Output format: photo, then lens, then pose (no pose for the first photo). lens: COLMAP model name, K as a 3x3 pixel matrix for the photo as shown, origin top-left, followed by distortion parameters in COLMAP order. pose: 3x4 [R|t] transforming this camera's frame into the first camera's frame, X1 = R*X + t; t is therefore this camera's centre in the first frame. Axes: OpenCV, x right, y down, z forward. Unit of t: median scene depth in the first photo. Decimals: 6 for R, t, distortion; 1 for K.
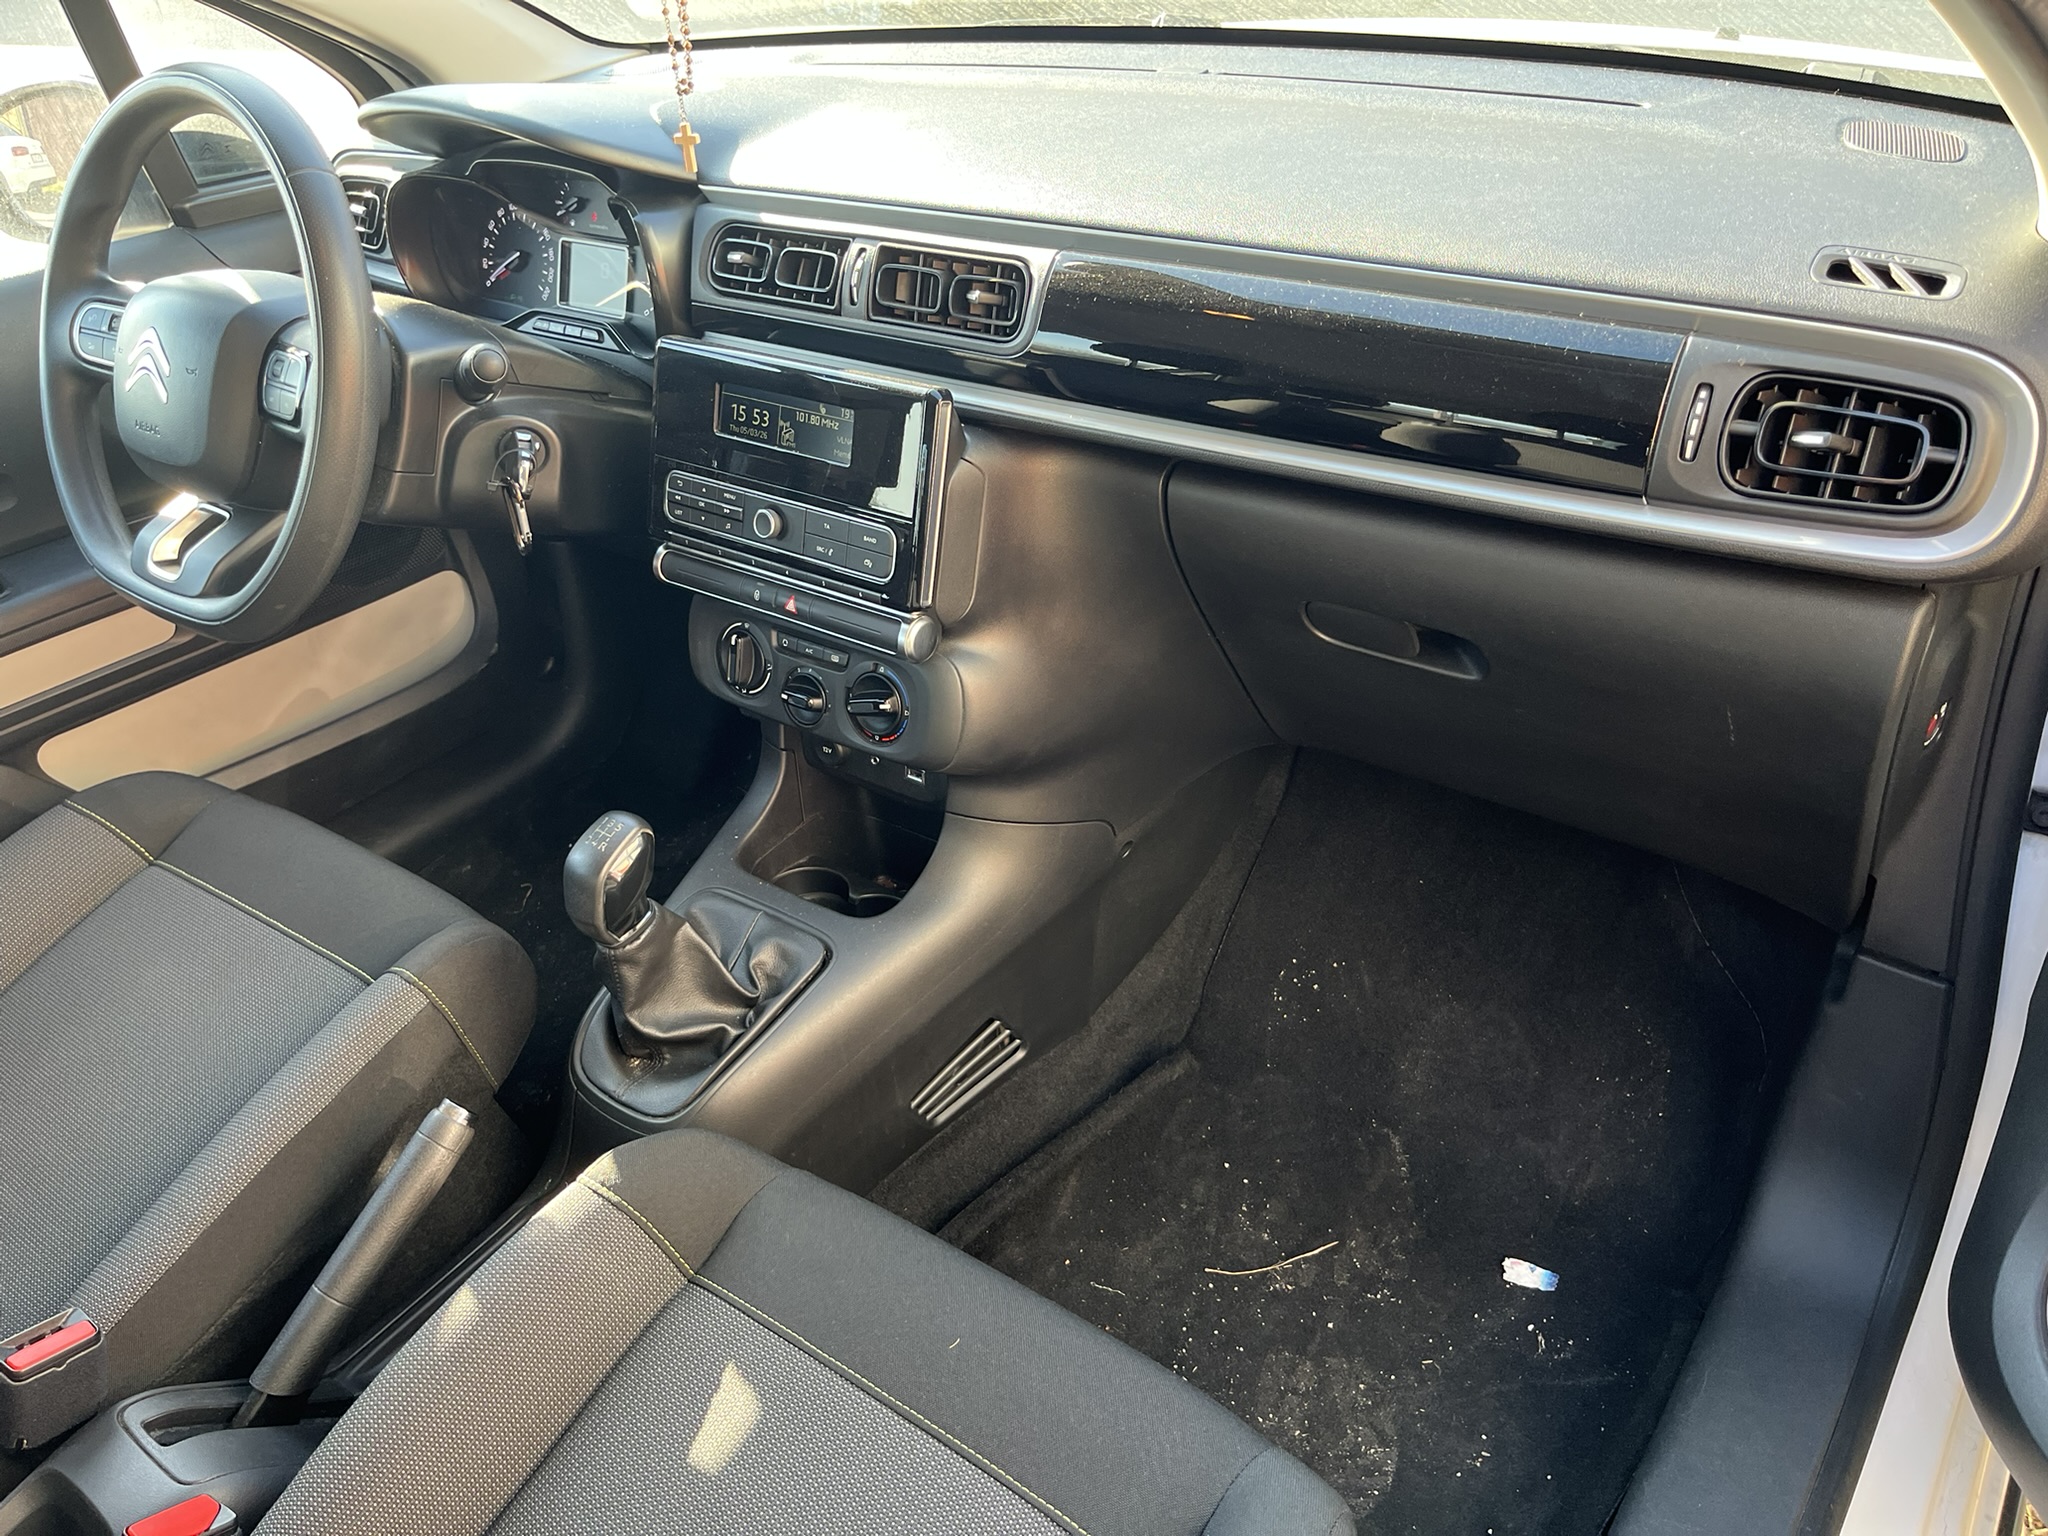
lens RADIAL K [[1588.6, 0, 1023.0], [0, 1588.6, 757.1], [0, 0, 1]] dist [0.059754, -0.091609]
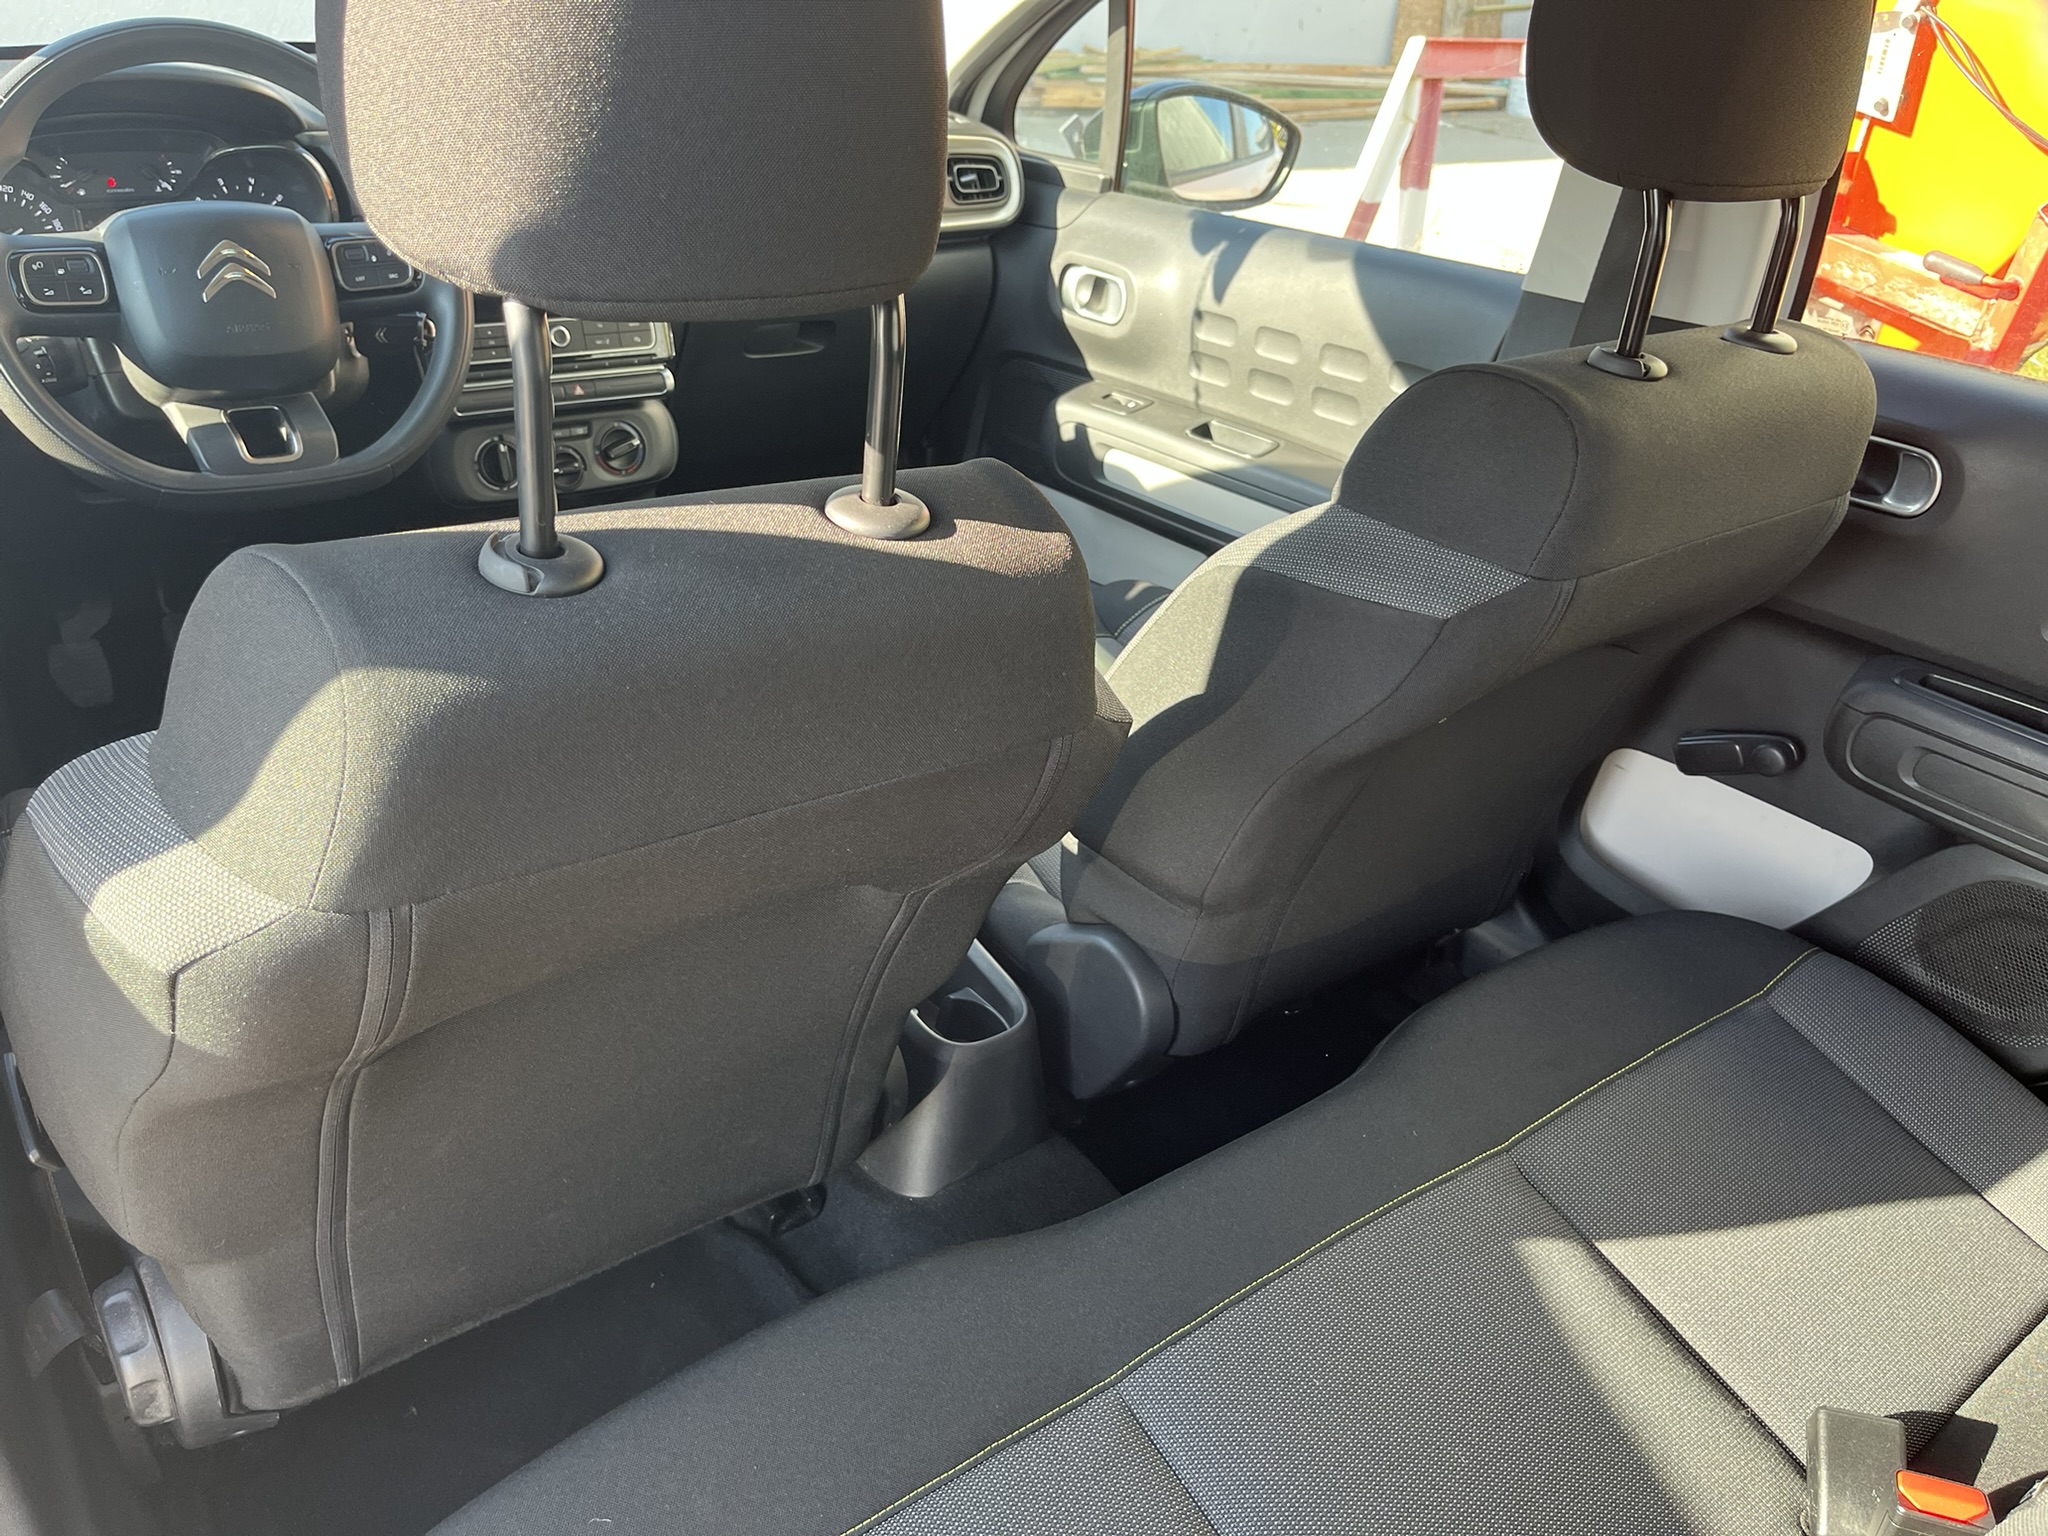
lens RADIAL K [[1588.6, 0, 1002.8], [0, 1588.6, 764.6], [0, 0, 1]] dist [0.059754, -0.091609]
pose [[0.260357, -0.369047, 0.892199, -1.470699], [0.431639, 0.871073, 0.234350, 0.030829], [-0.863656, 0.324093, 0.386085, 0.176867]]
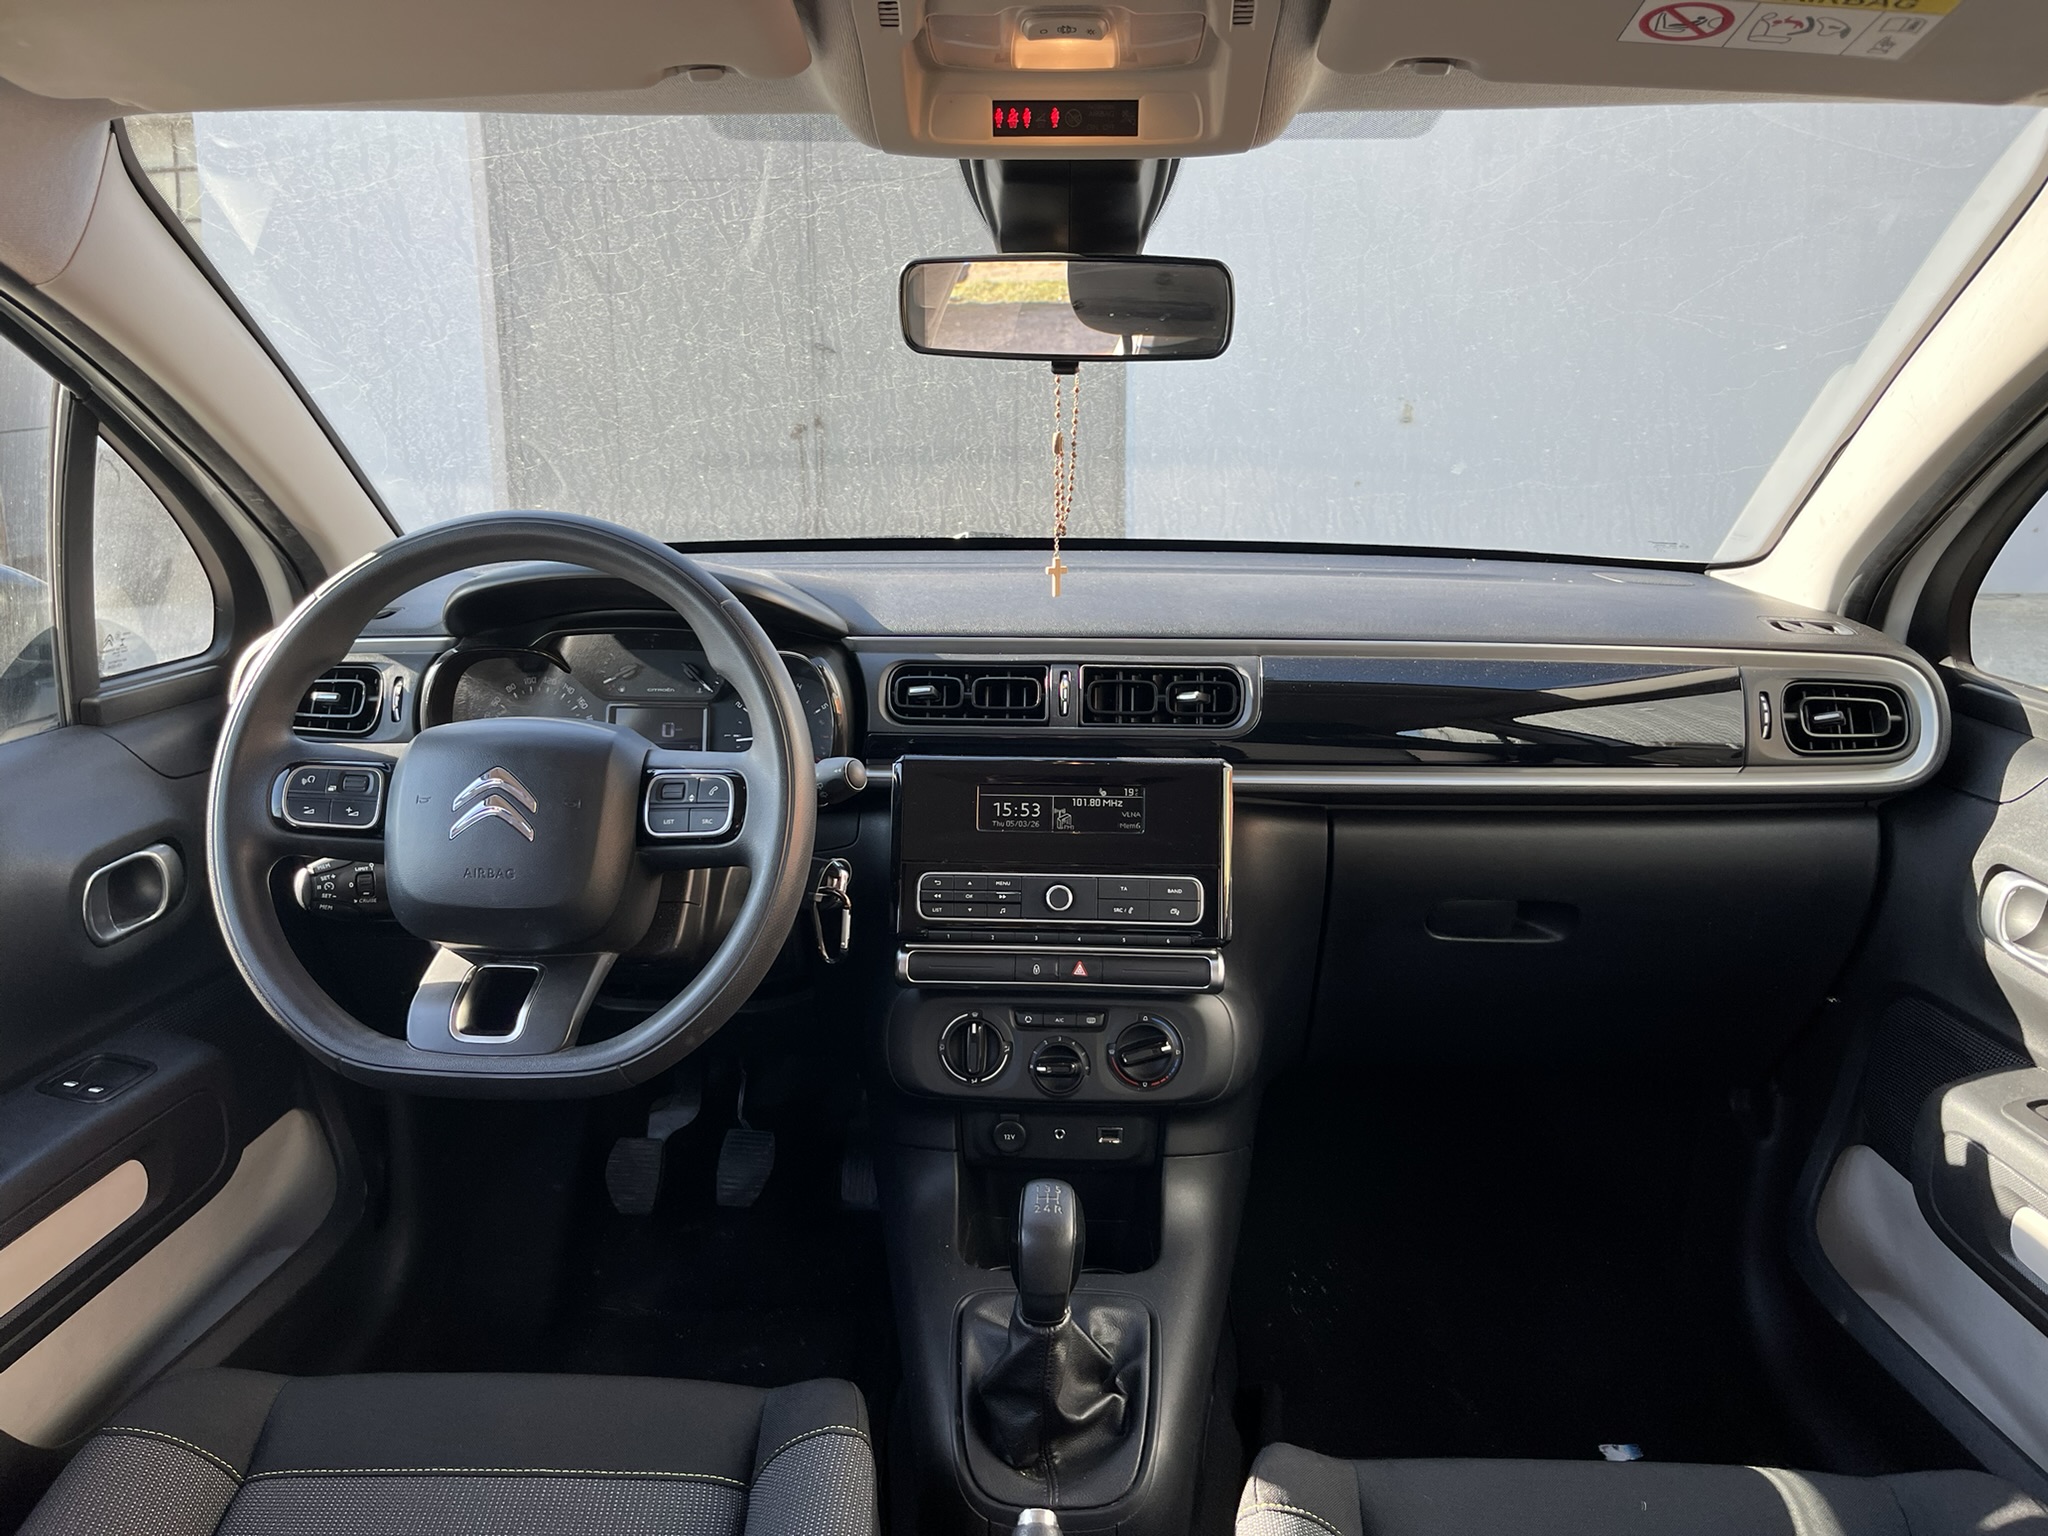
lens RADIAL K [[1588.6, 0, 1007.3], [0, 1588.6, 769.3], [0, 0, 1]] dist [0.059754, -0.091609]
pose [[0.825107, -0.062883, 0.561466, -0.768875], [0.247568, 0.933538, -0.259262, 0.045821], [-0.507846, 0.352920, 0.785837, 0.108032]]
